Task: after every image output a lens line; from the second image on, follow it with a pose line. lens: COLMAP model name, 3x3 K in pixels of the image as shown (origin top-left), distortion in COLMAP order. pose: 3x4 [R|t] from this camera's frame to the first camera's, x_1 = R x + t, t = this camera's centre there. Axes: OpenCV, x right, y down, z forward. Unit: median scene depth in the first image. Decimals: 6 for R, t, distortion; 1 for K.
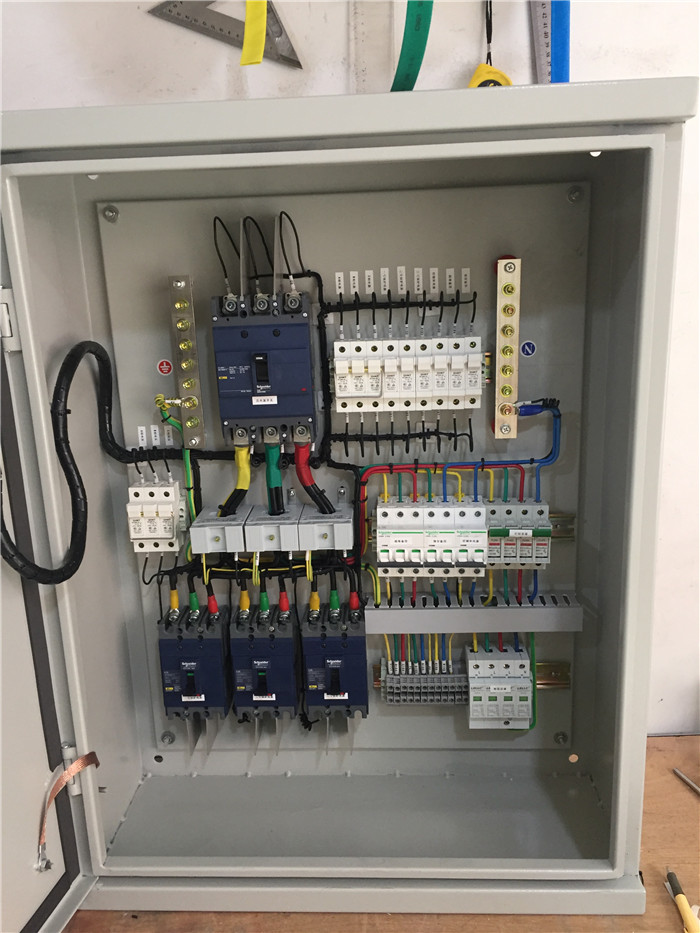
lens RADIAL K [[800.2, 0, 349.9], [0, 800.2, 468.6], [0, 0, 1]] dist [0.057474, -0.033351]
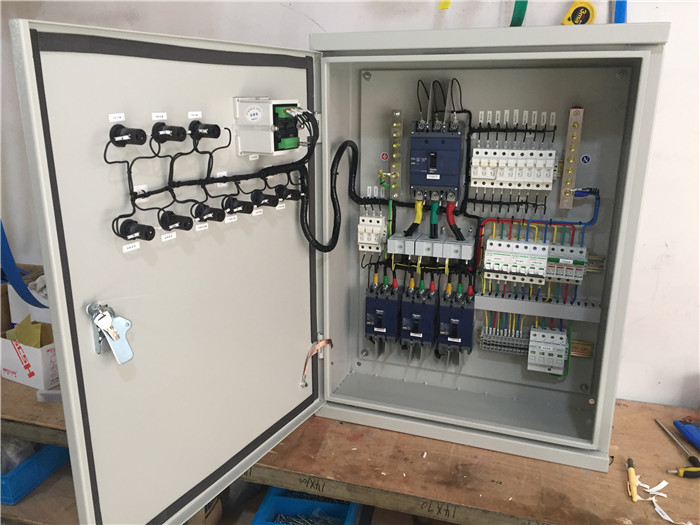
lens RADIAL K [[600.3, 0, 347.9], [0, 600.3, 261.4], [0, 0, 1]] dist [0.057474, -0.033351]
pose [[0.956375, 0.117999, -0.267251, 0.103765], [-0.110057, 0.992926, 0.044561, 0.071927], [0.270618, -0.013204, 0.962596, -0.430031]]
